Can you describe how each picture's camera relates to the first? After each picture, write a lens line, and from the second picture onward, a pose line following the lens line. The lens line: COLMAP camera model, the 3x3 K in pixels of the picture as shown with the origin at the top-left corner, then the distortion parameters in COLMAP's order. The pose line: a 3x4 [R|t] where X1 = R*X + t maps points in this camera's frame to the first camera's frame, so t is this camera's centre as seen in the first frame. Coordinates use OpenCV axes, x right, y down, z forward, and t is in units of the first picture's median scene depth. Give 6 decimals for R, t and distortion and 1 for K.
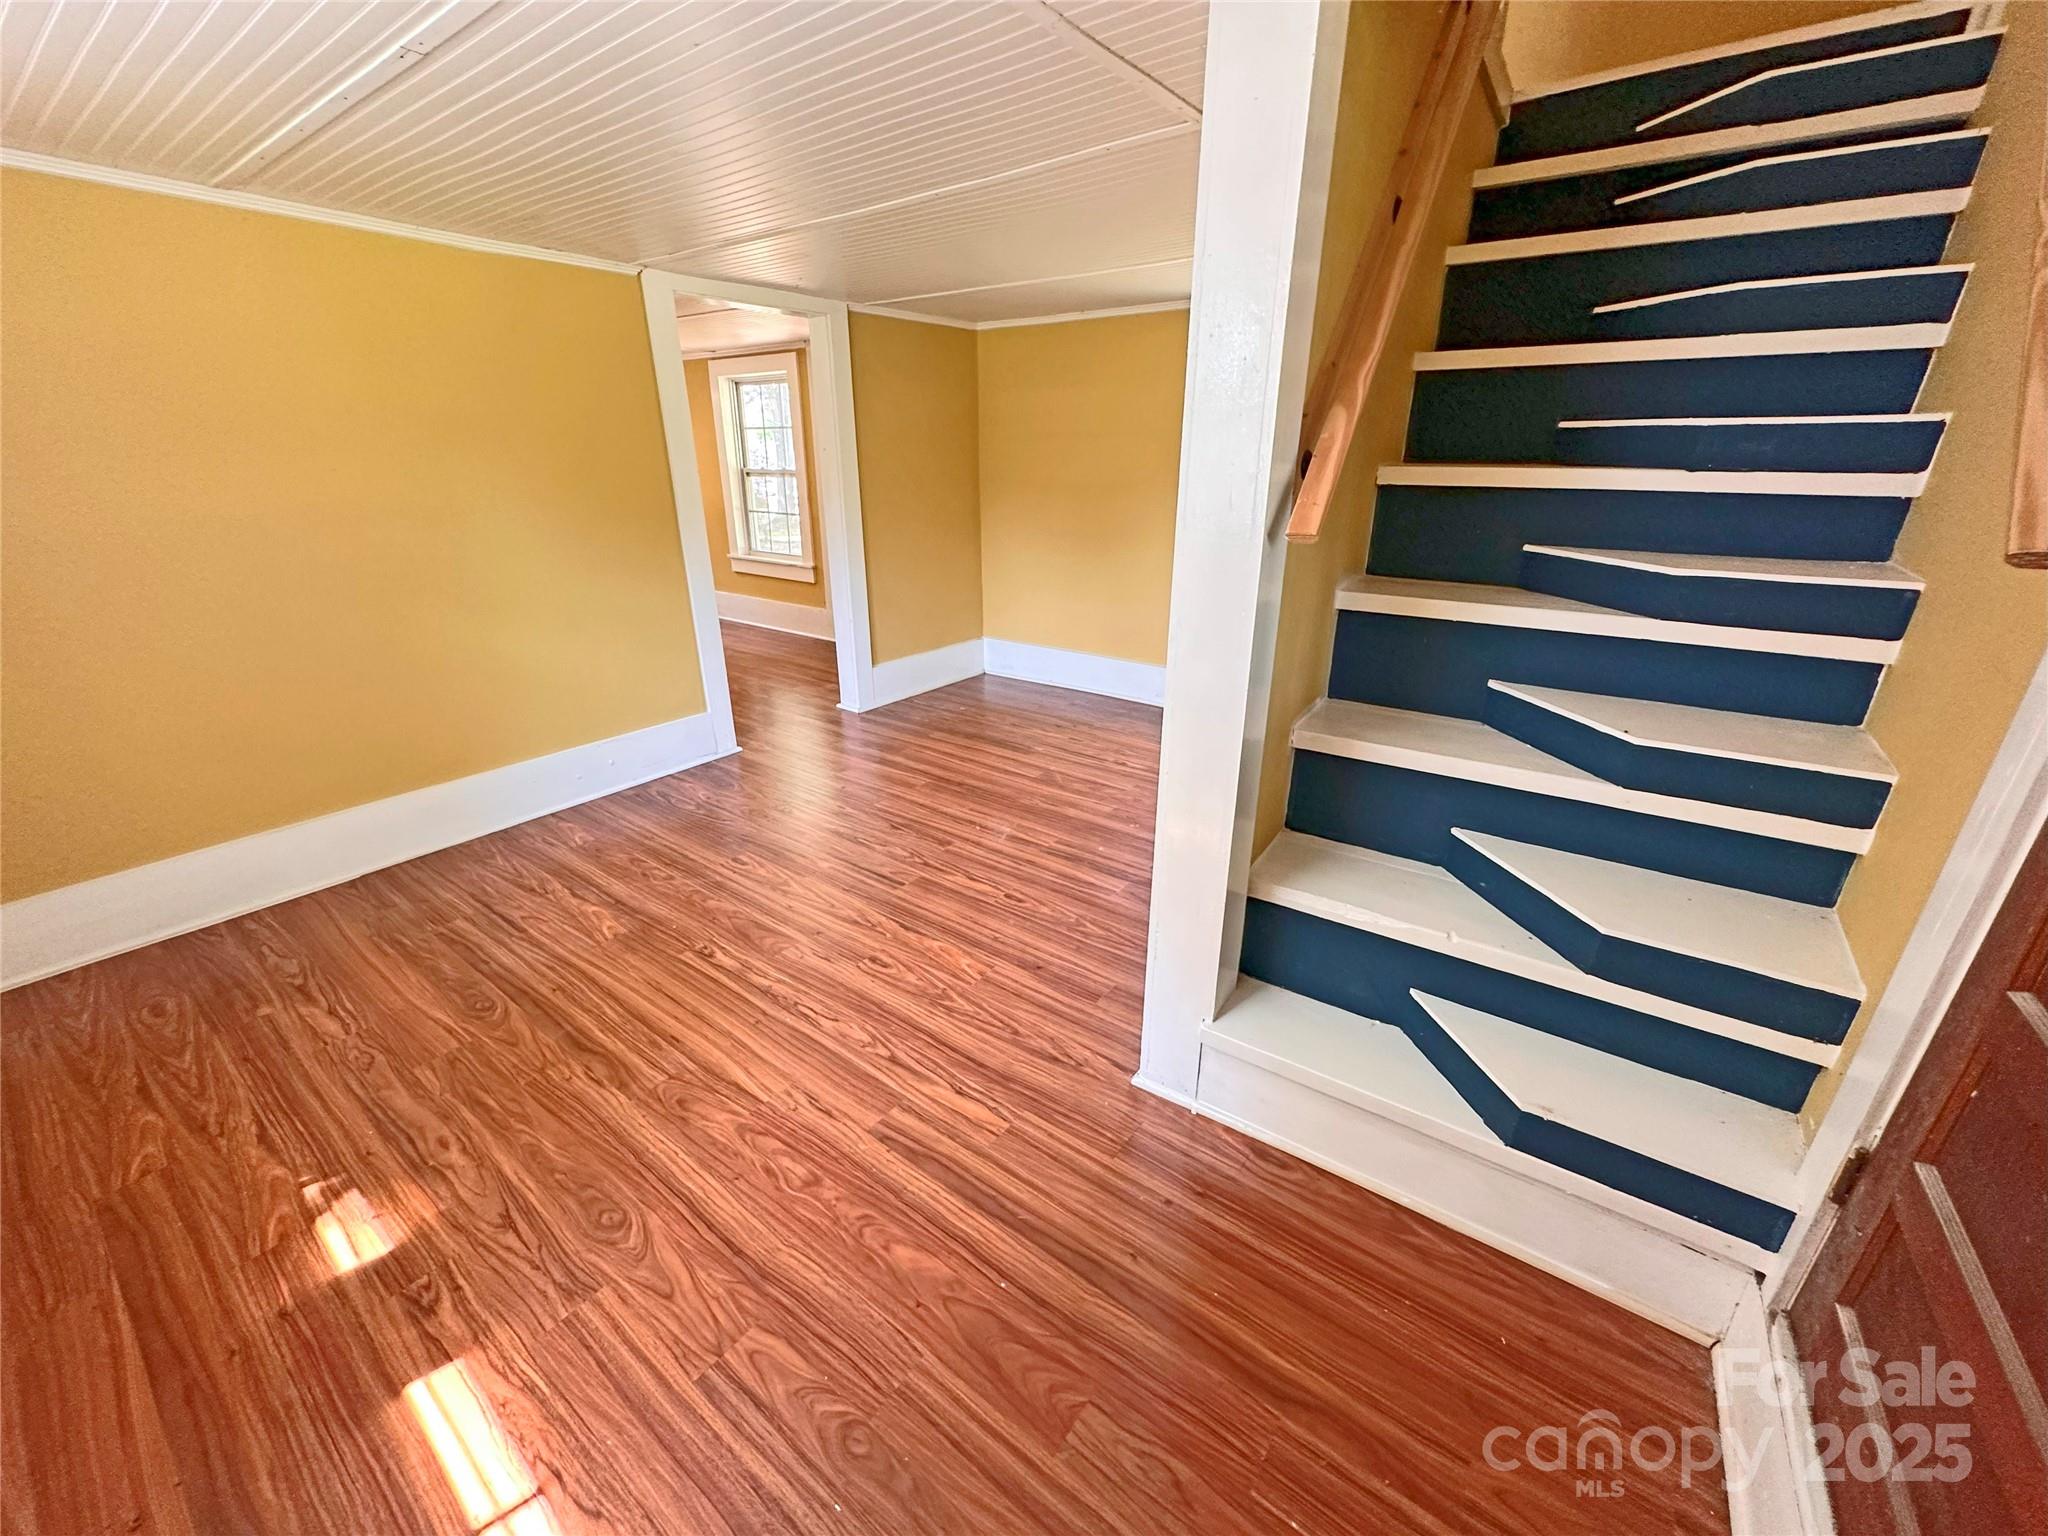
lens RADIAL K [[813.9, 0, 1024.6], [0, 813.9, 769.1], [0, 0, 1]] dist [0.000542, 0.000383]
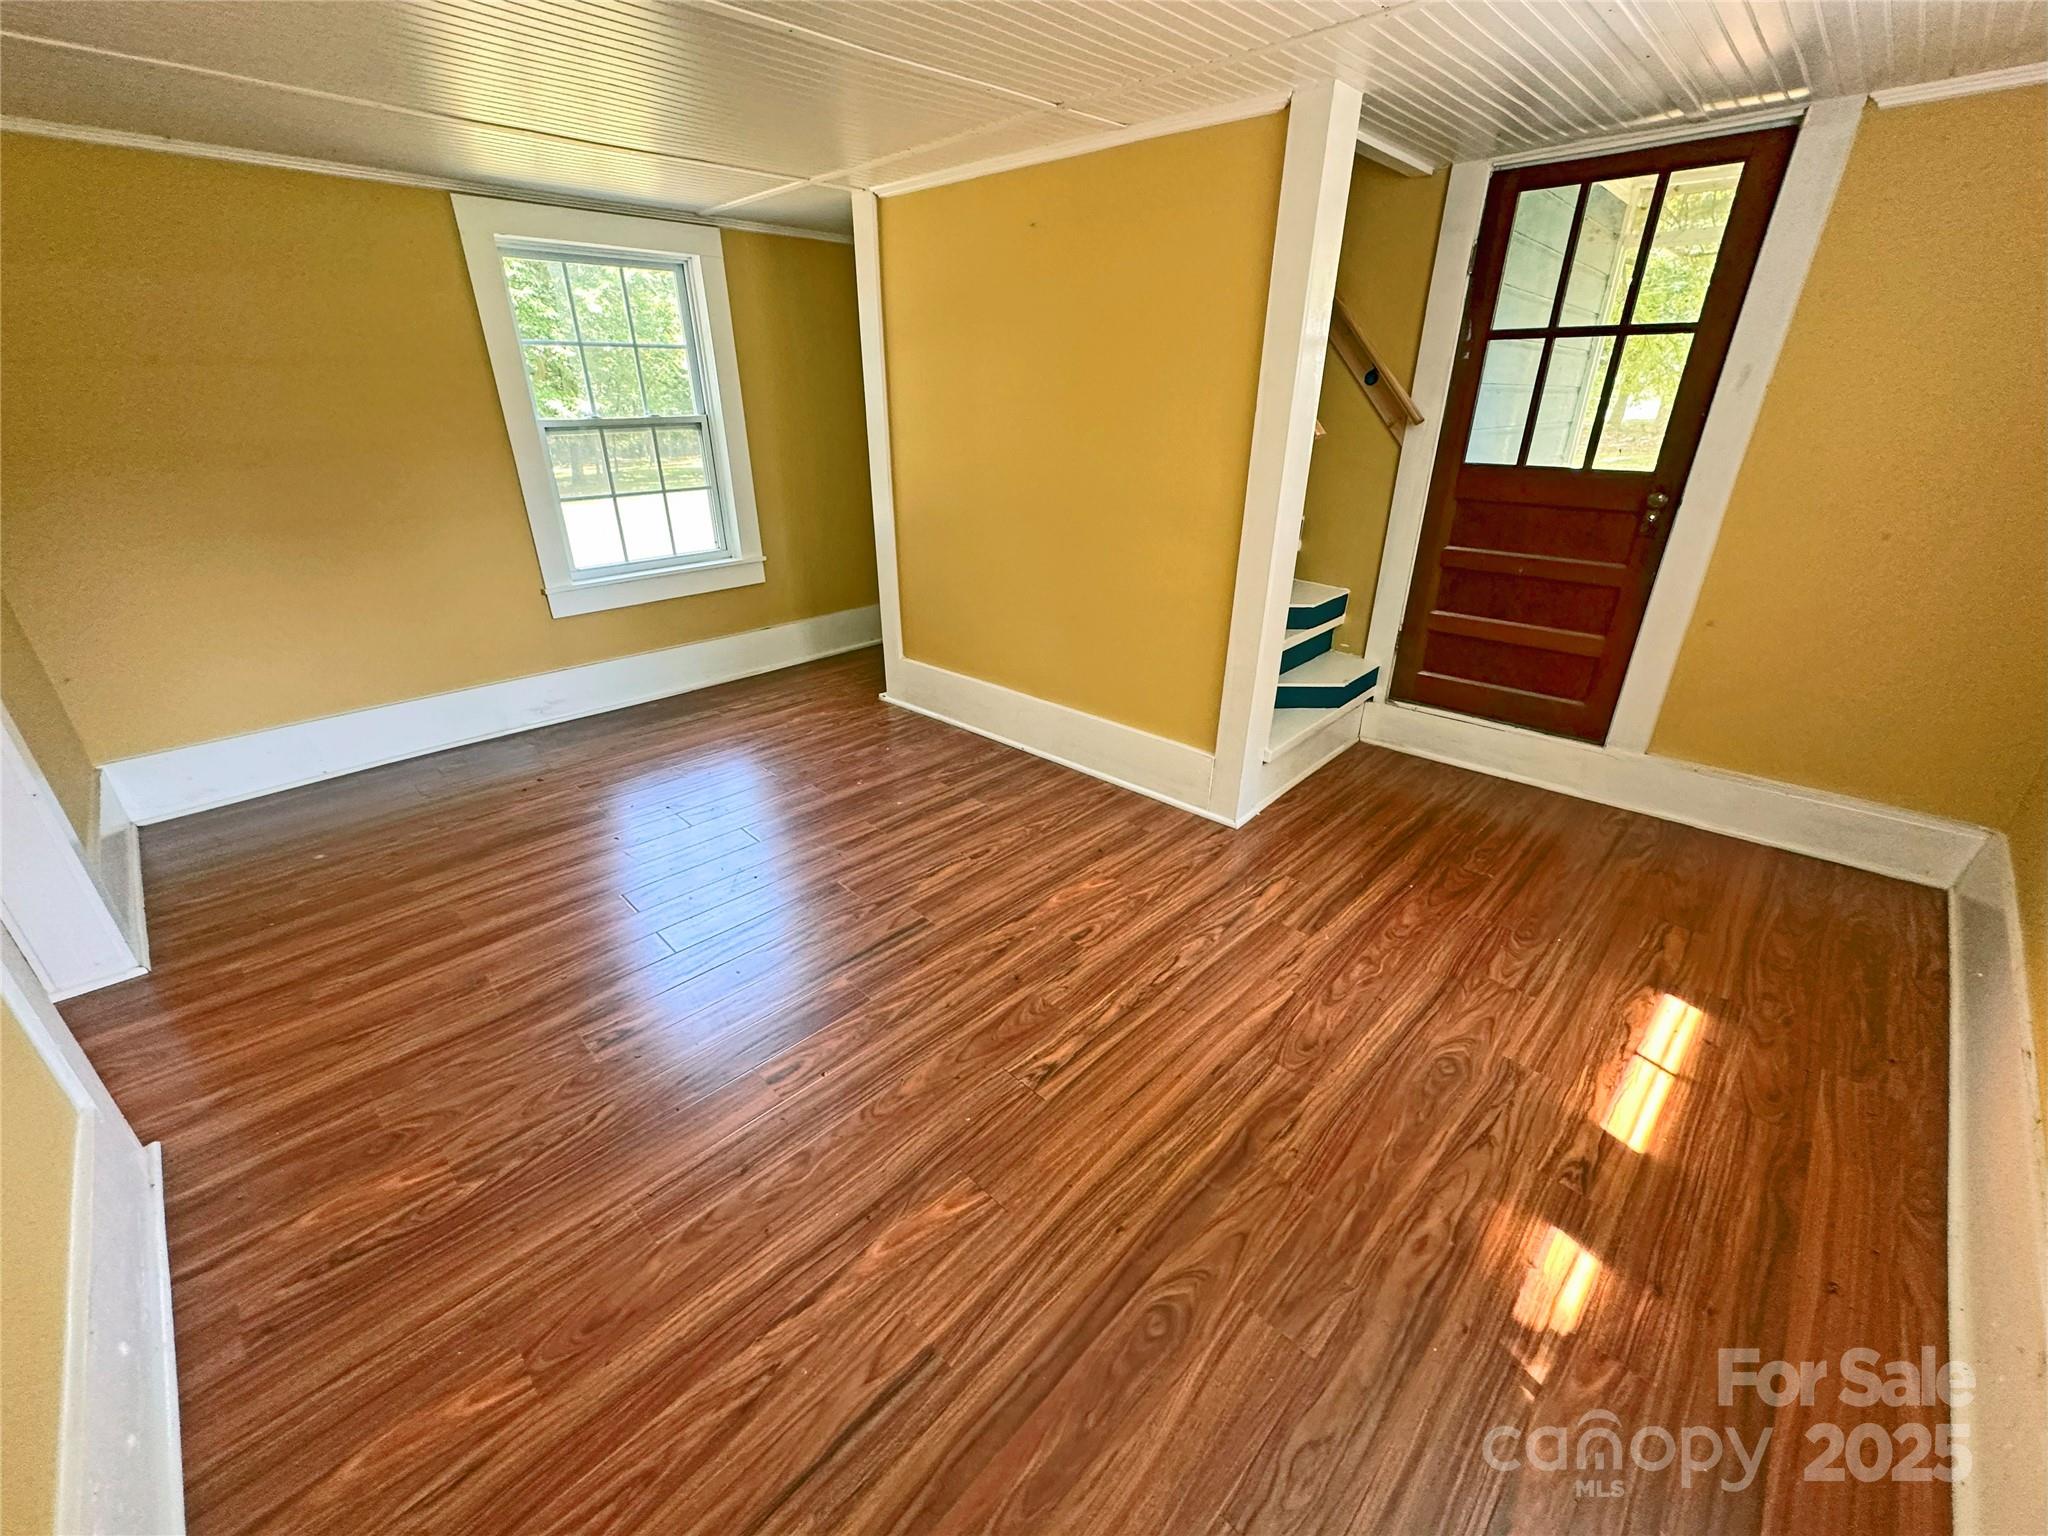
lens RADIAL K [[813.9, 0, 1024.6], [0, 813.9, 769.1], [0, 0, 1]] dist [0.000542, 0.000383]
pose [[0.135706, -0.414086, 0.900065, -1.300533], [0.361408, 0.866559, 0.344180, -0.382867], [-0.922479, 0.278584, 0.267251, 1.008937]]
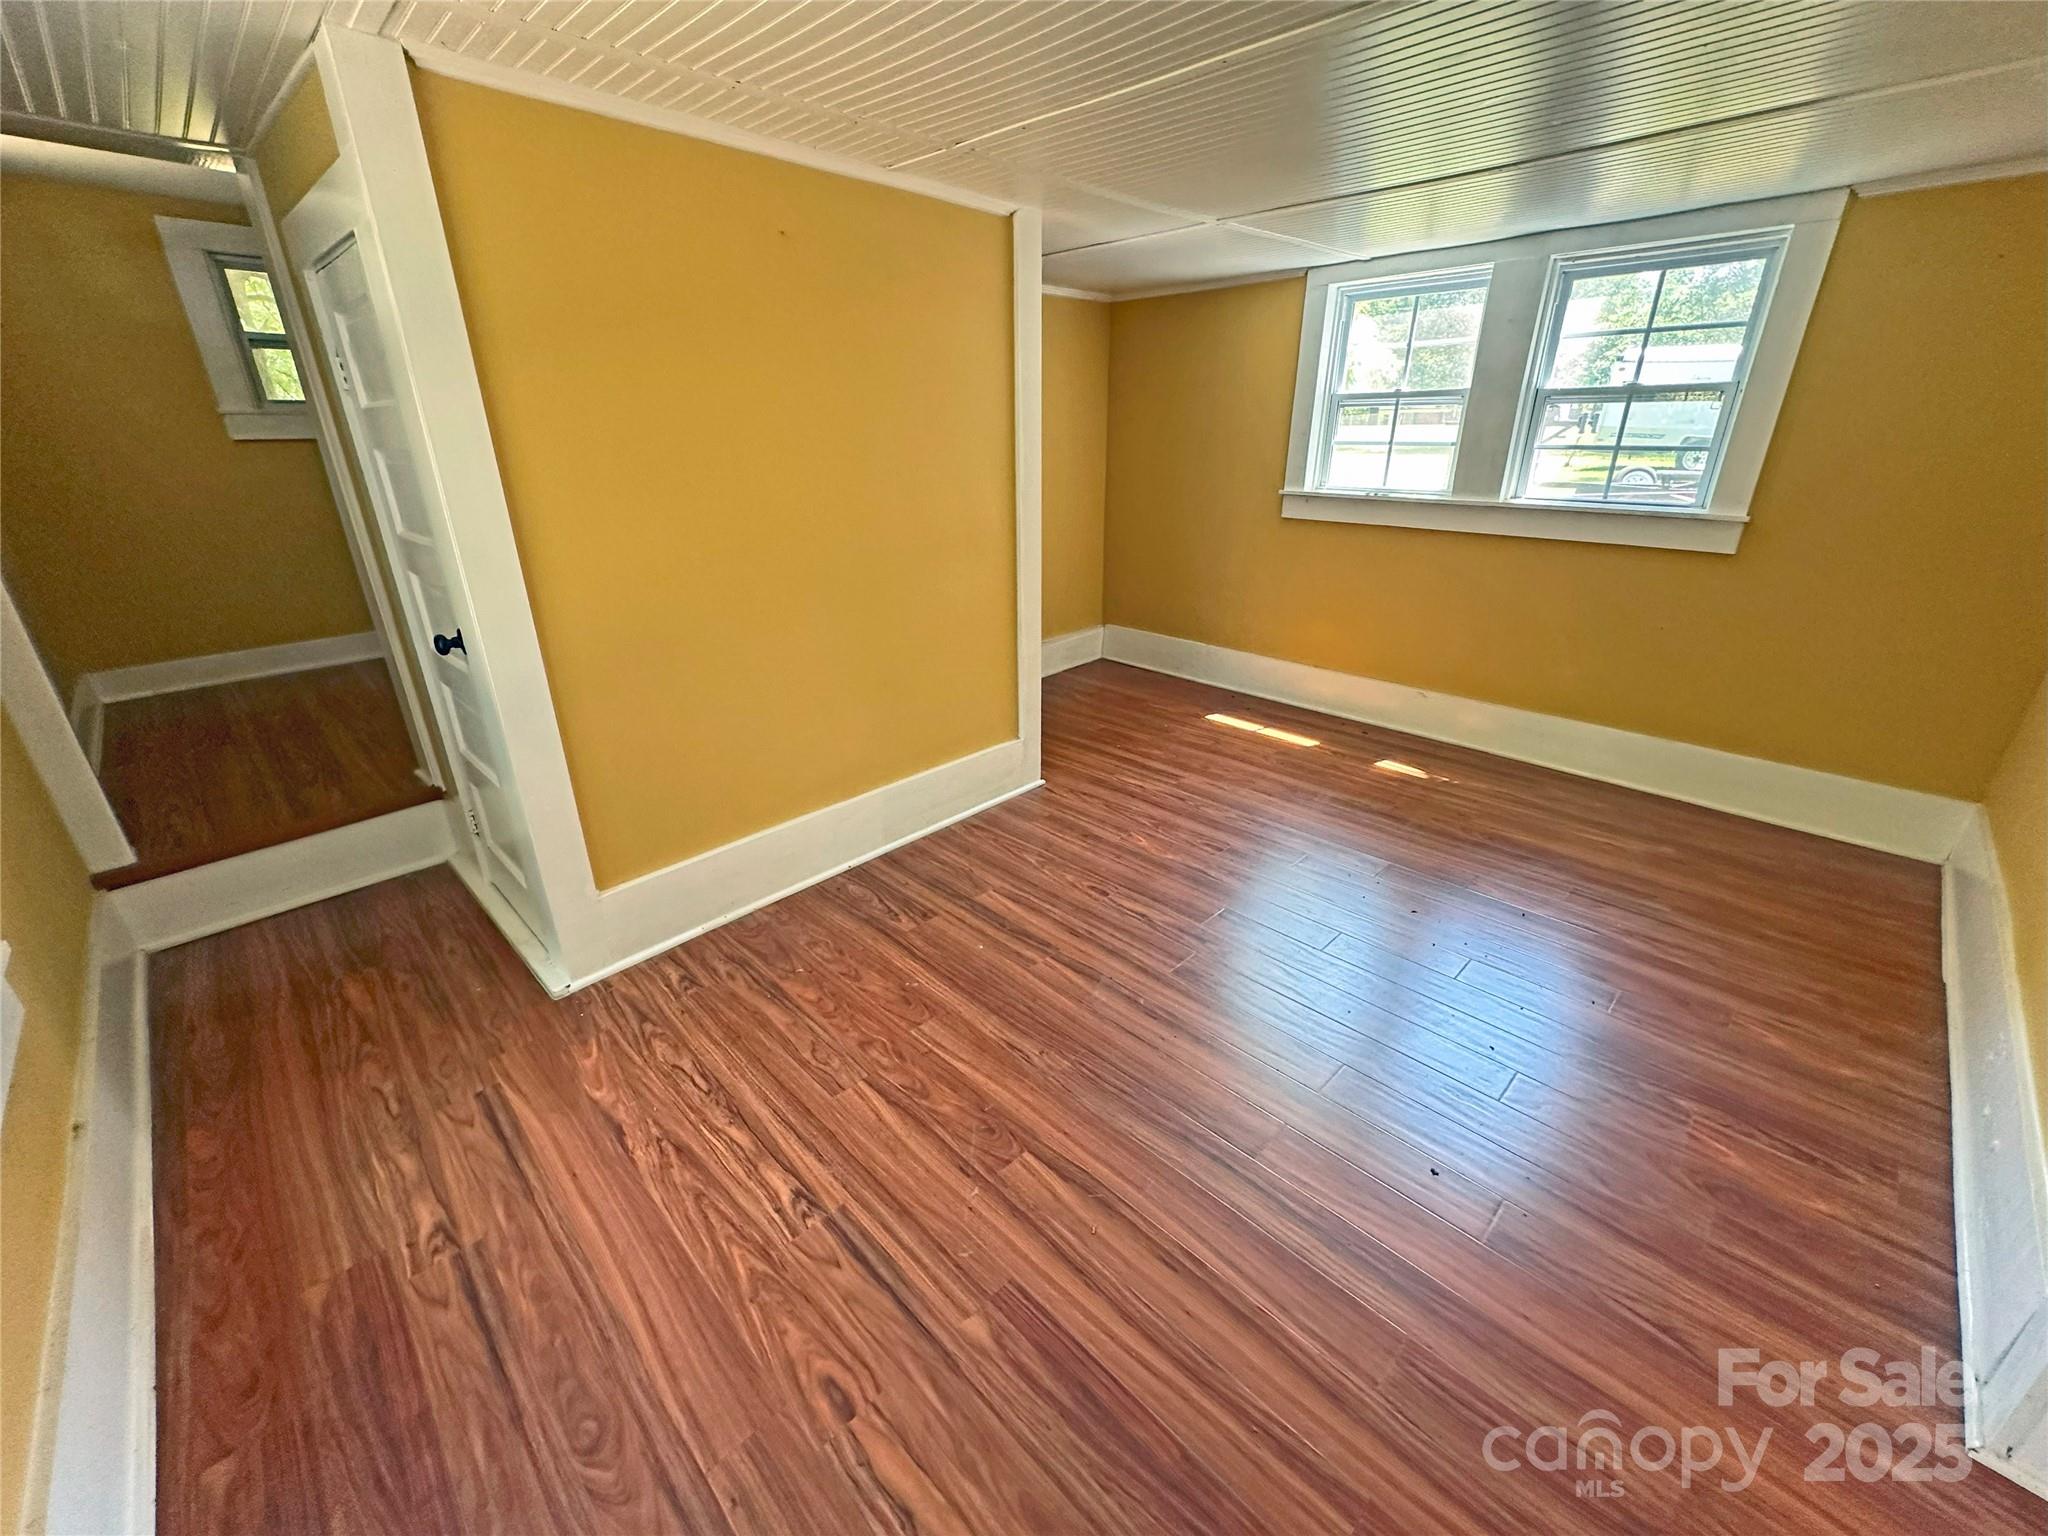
lens RADIAL K [[813.9, 0, 1024.6], [0, 813.9, 769.1], [0, 0, 1]] dist [0.000542, 0.000383]
pose [[-0.988493, -0.050262, 0.142673, -0.088270], [0.062929, 0.721057, 0.690012, -0.964885], [-0.137556, 0.691051, -0.709597, 2.461456]]
